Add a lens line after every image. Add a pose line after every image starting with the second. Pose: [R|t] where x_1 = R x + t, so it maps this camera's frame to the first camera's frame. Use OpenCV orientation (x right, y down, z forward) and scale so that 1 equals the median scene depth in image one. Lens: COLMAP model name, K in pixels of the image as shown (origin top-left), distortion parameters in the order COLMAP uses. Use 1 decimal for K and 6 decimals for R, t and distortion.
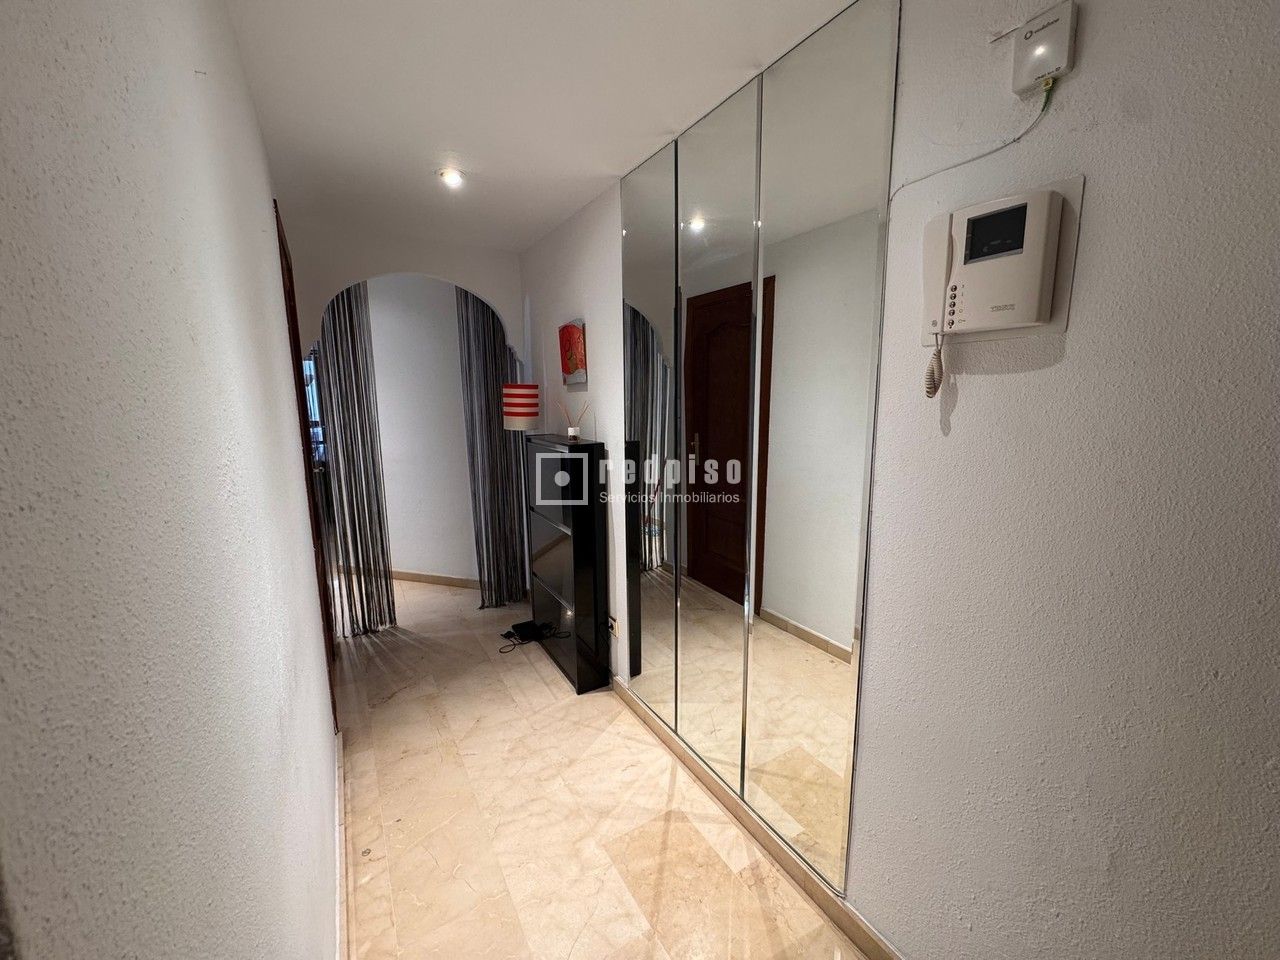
lens RADIAL K [[511.3, 0, 639.5], [0, 511.3, 478.3], [0, 0, 1]] dist [-0.000011, 0.000089]
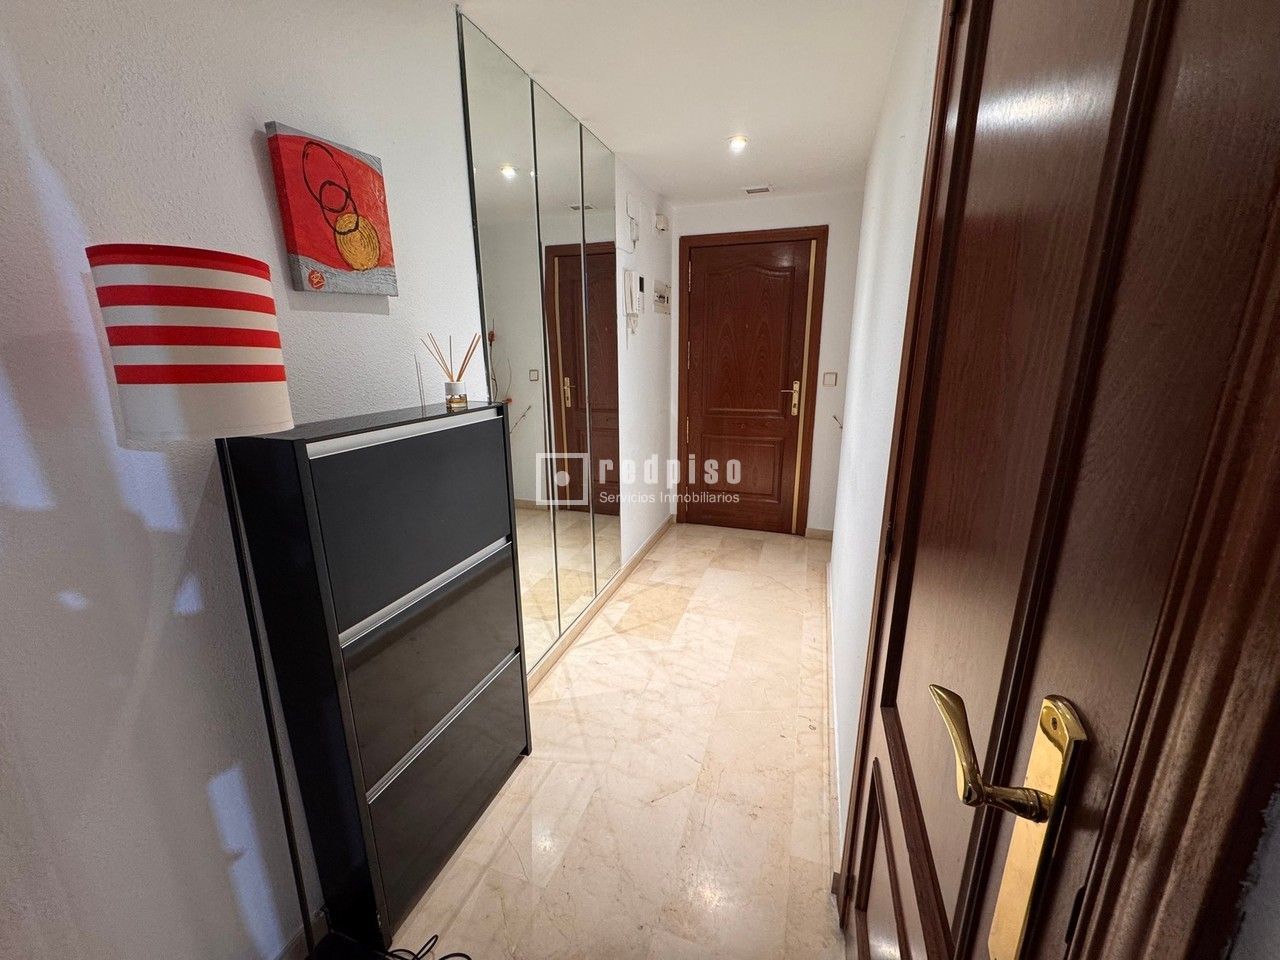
lens RADIAL K [[511.3, 0, 639.8], [0, 511.3, 477.8], [0, 0, 1]] dist [-0.000011, 0.000089]
pose [[-0.650748, -0.183177, 0.736868, -0.940072], [0.127126, 0.930481, 0.343576, -0.226577], [-0.748576, 0.317256, -0.582222, 1.632366]]
